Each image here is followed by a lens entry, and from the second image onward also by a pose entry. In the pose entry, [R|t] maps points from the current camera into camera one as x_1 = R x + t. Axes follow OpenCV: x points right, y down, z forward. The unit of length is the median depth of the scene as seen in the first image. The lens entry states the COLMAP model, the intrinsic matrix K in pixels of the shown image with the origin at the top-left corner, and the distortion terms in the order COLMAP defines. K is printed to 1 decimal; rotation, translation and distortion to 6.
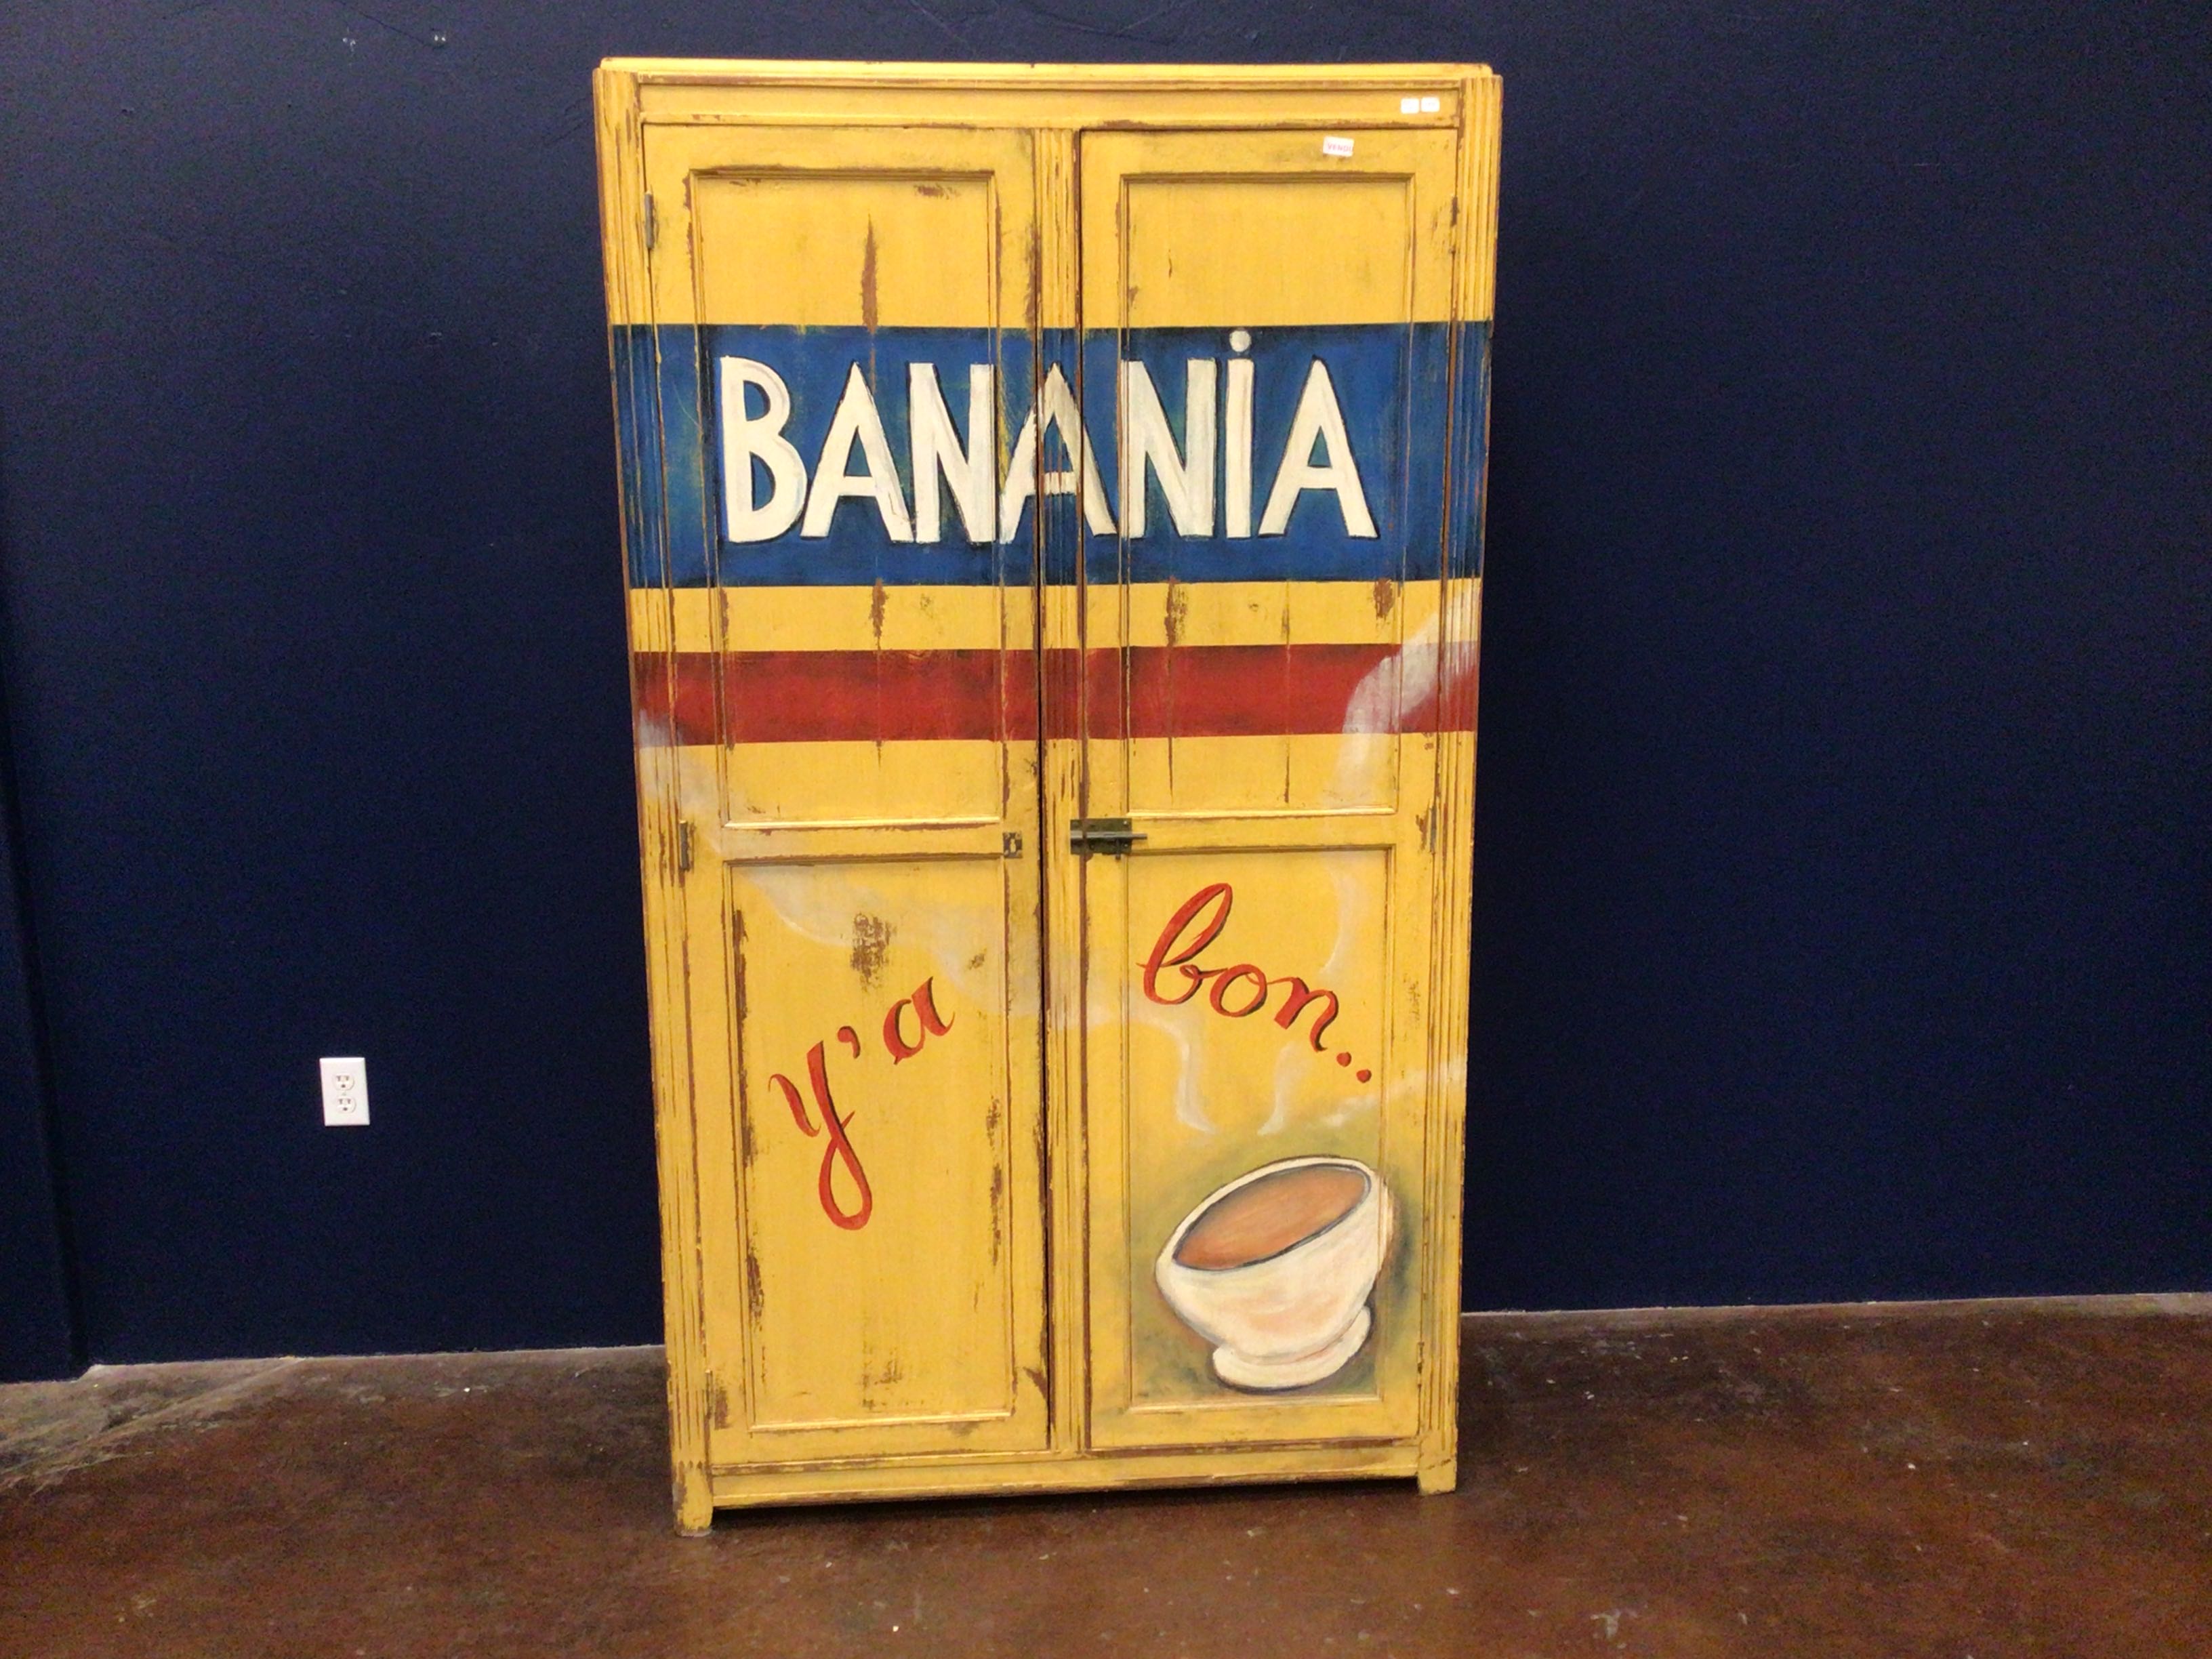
lens RADIAL K [[2041.2, 0, 1066.6], [0, 2041.2, 781.7], [0, 0, 1]] dist [0.076288, -0.143801]
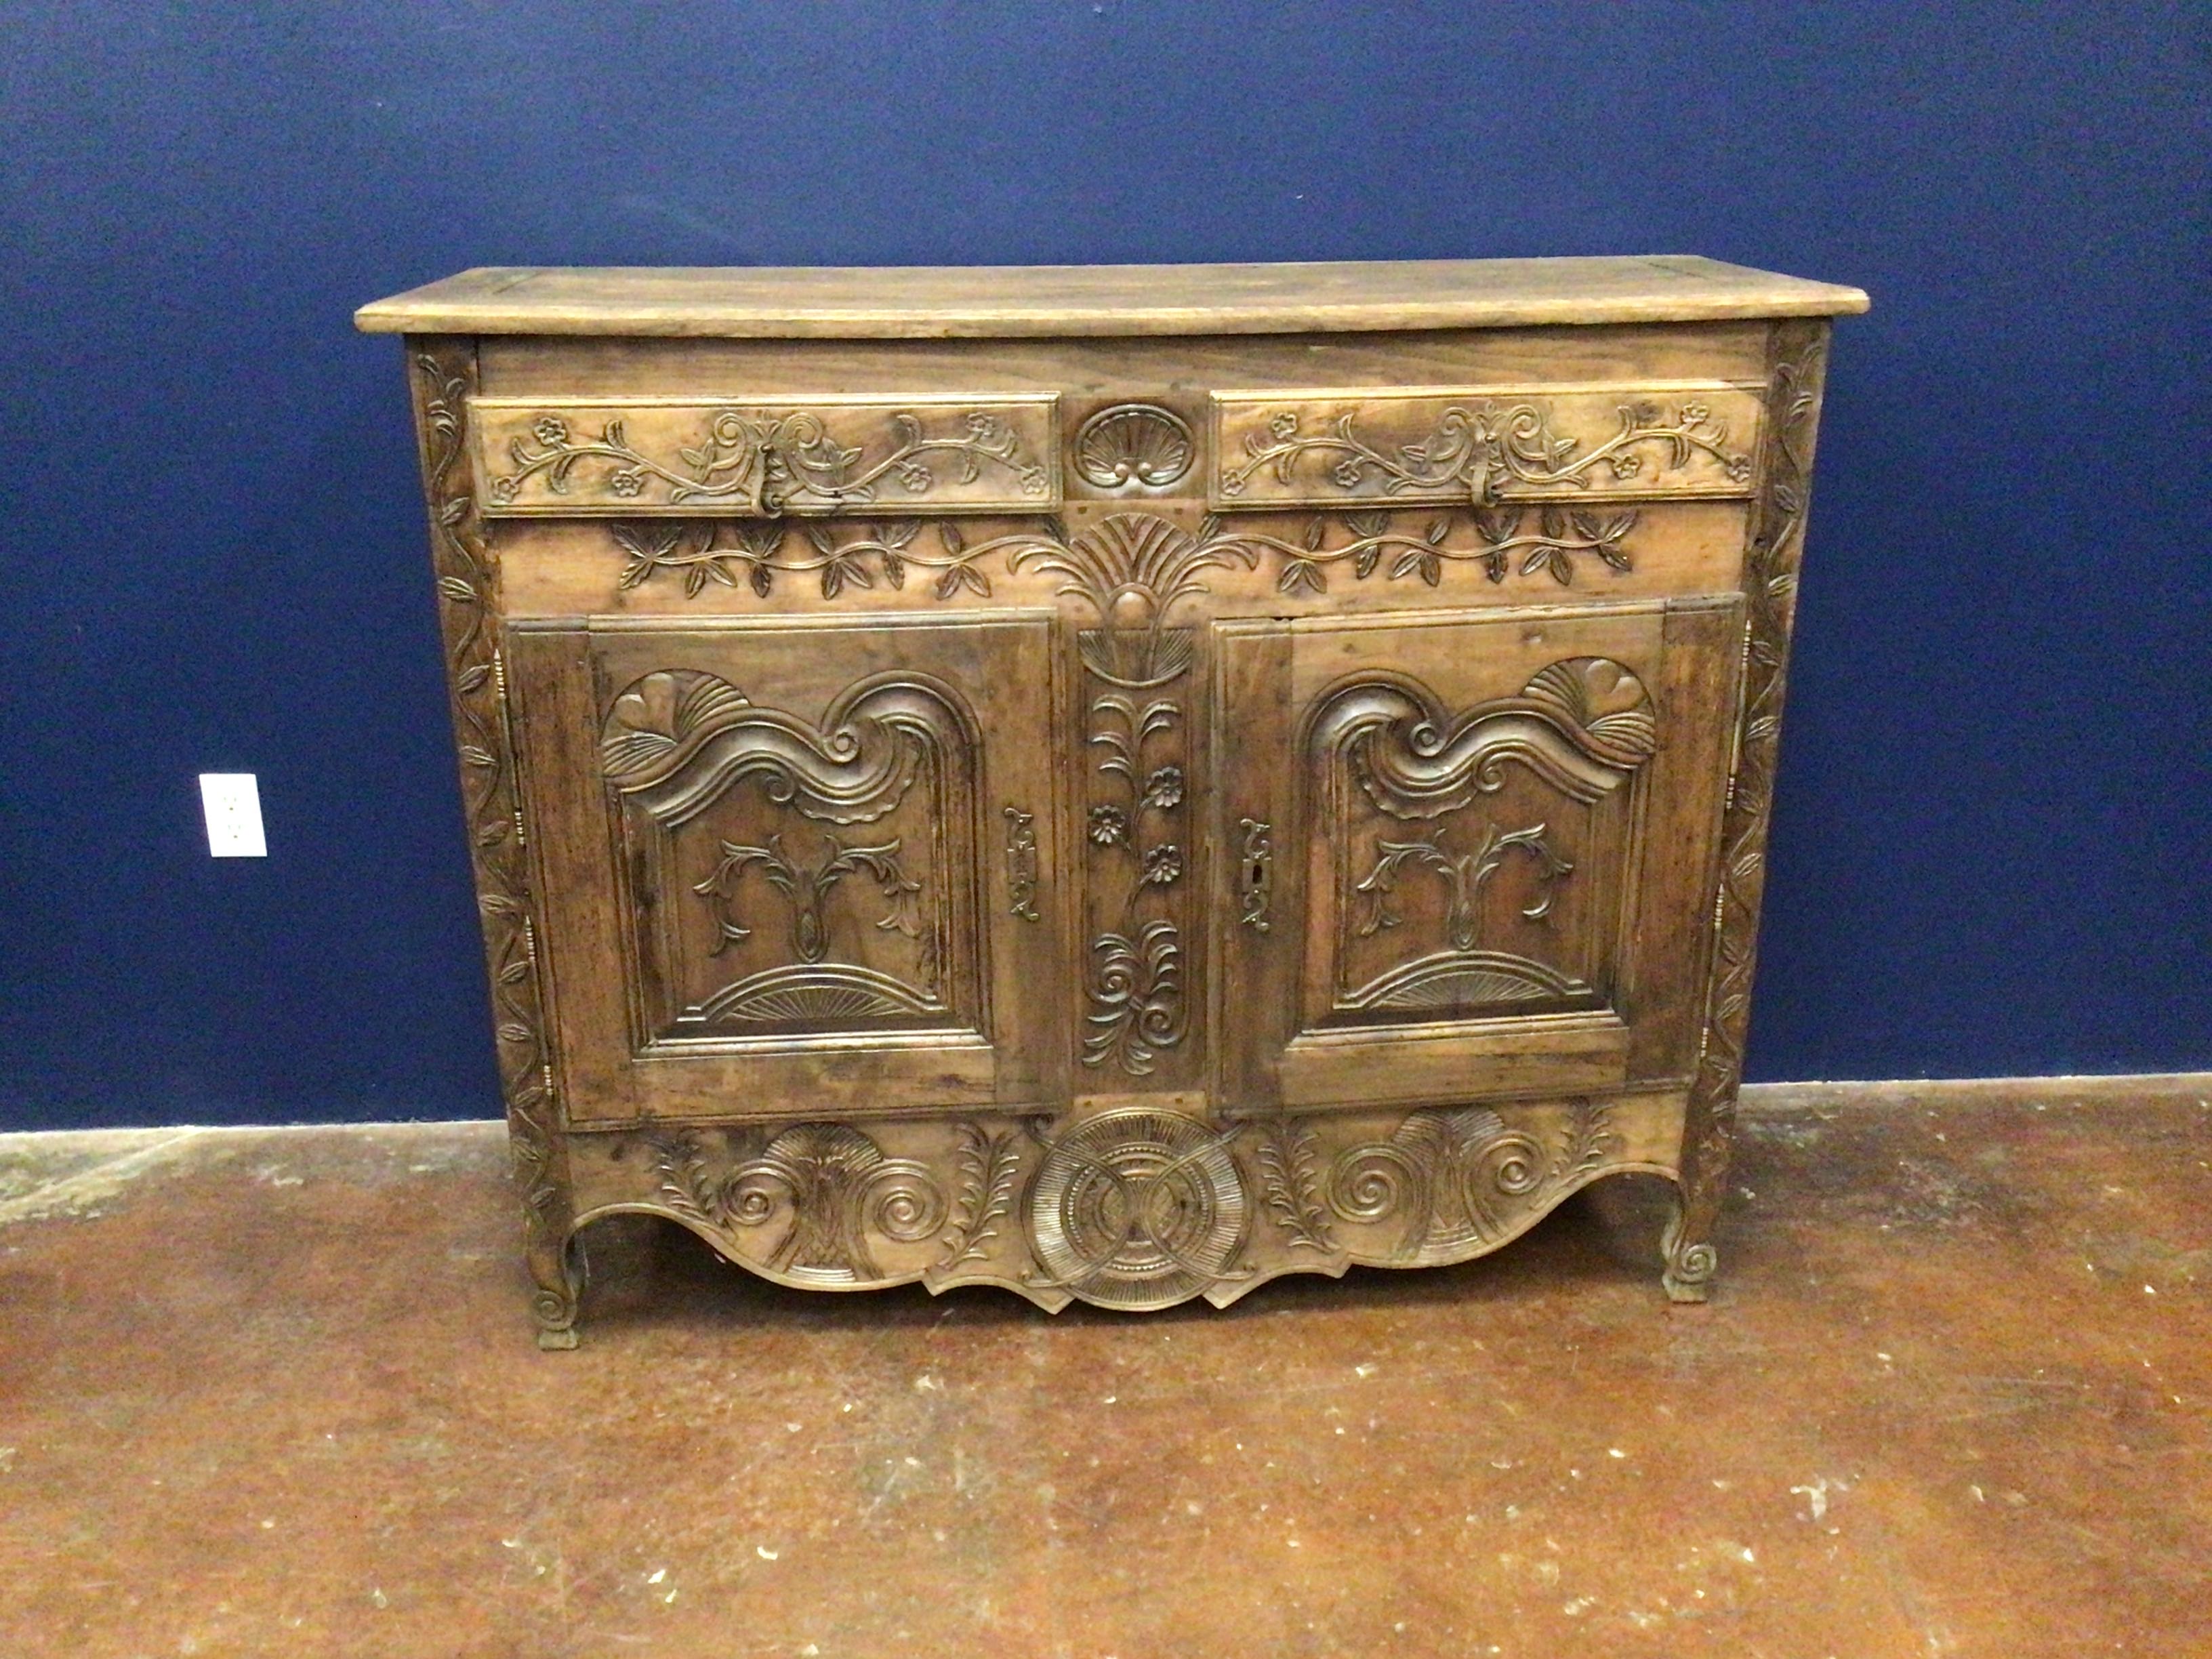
lens RADIAL K [[2041.2, 0, 1090.8], [0, 2041.2, 810.1], [0, 0, 1]] dist [0.076288, -0.143801]
pose [[0.999559, 0.008939, 0.028321, -0.042578], [-0.013714, 0.984797, 0.173169, 0.003158], [-0.026343, -0.173481, 0.984485, 0.226278]]
